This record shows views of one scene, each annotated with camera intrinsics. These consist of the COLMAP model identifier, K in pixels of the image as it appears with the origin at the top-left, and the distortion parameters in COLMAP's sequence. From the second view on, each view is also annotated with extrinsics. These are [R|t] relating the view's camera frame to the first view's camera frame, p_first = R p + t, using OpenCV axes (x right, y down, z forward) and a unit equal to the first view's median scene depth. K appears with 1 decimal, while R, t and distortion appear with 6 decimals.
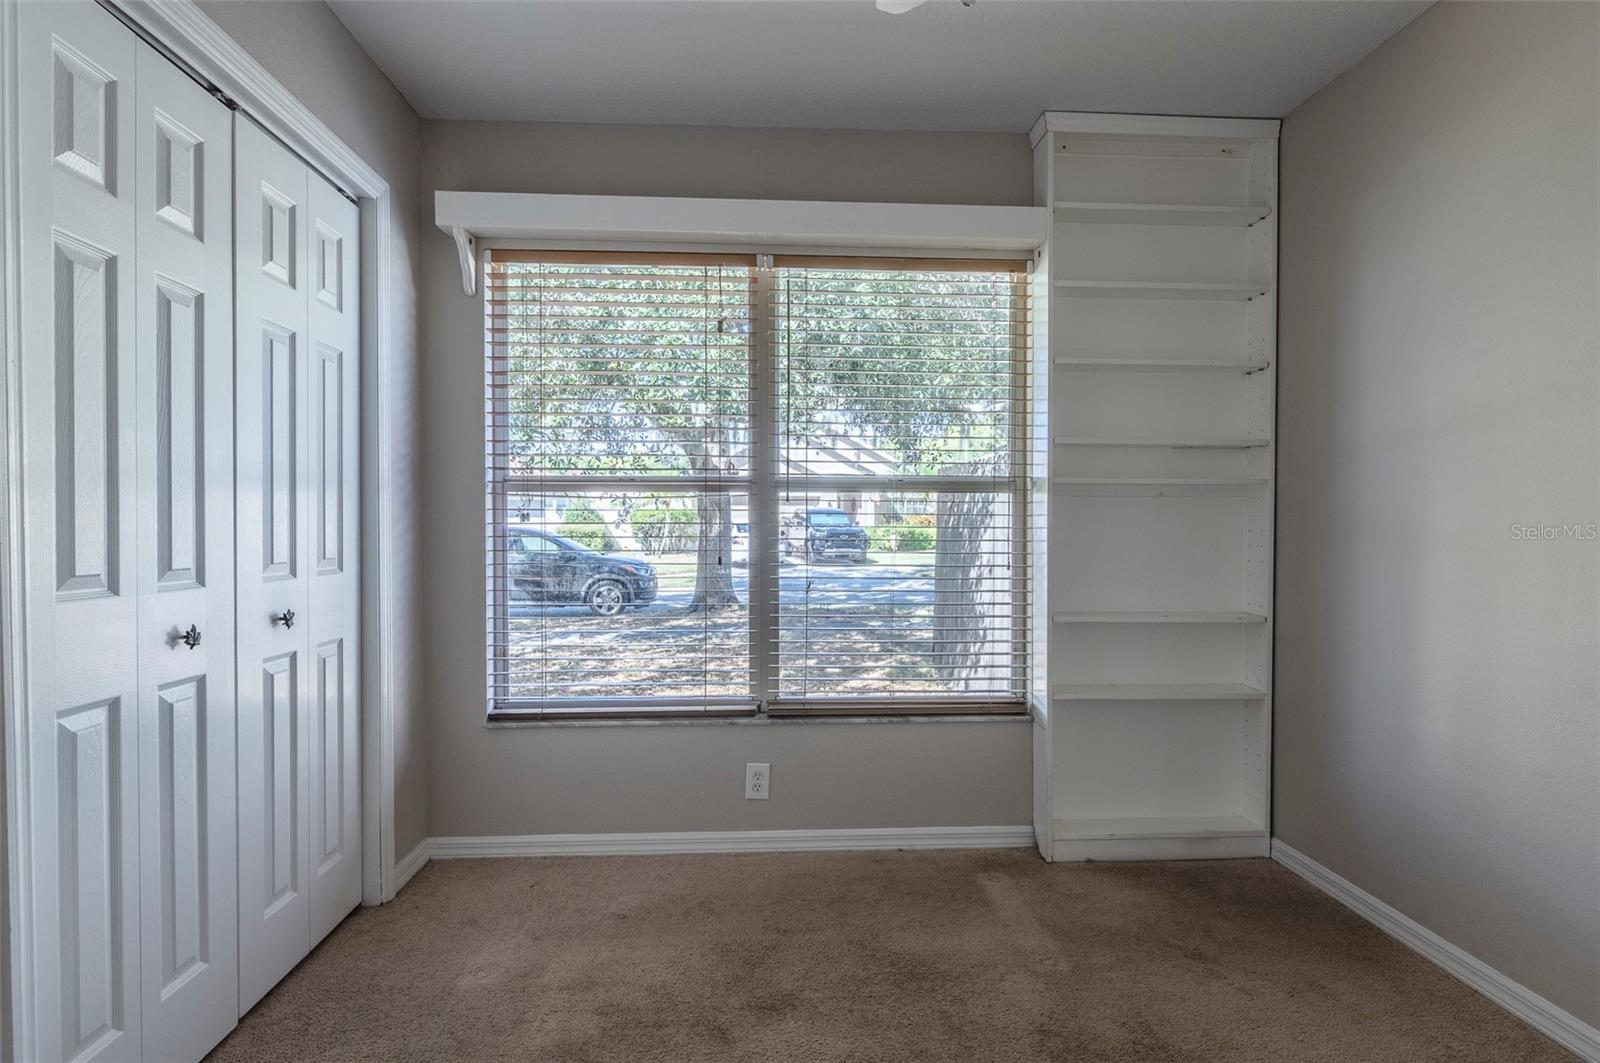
lens RADIAL K [[878.6, 0, 800.0], [0, 878.6, 531.5], [0, 0, 1]] dist [0.003008, 0.000334]
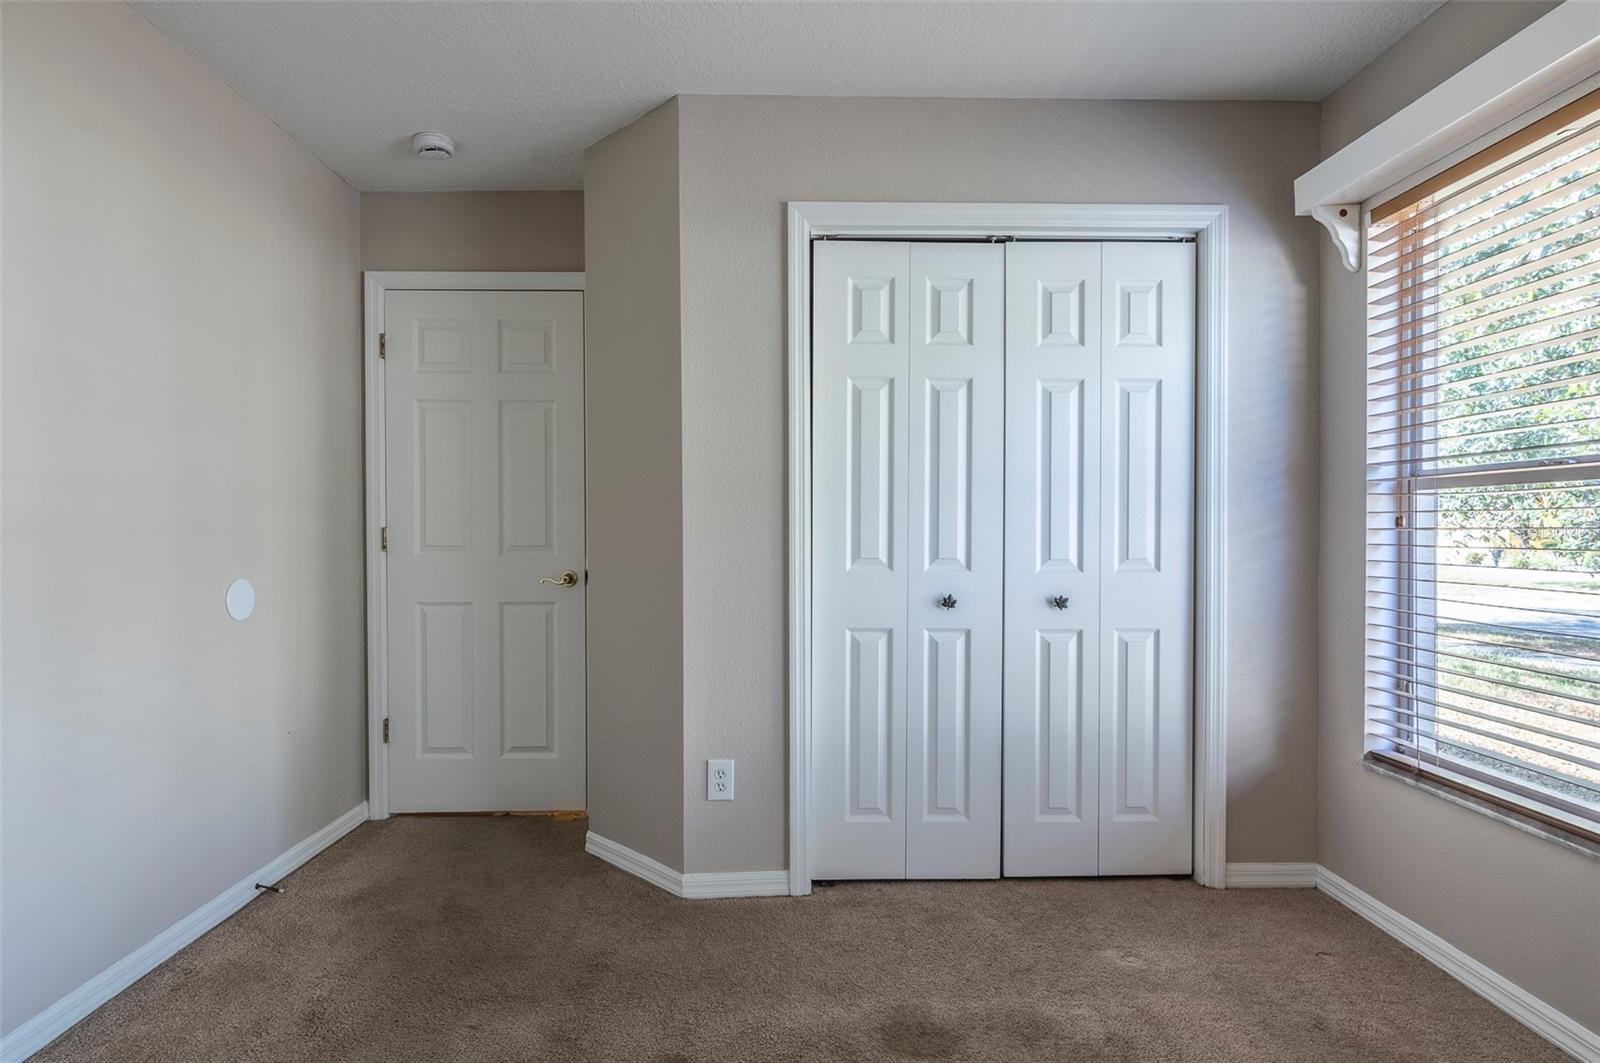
lens RADIAL K [[812.4, 0, 800.0], [0, 812.4, 531.5], [0, 0, 1]] dist [-0.000547, -0.000009]
pose [[-0.030550, -0.000234, -0.999533, 0.569575], [-0.007417, 0.999972, -0.000007, -0.003134], [0.999506, 0.007413, -0.030551, 0.582167]]
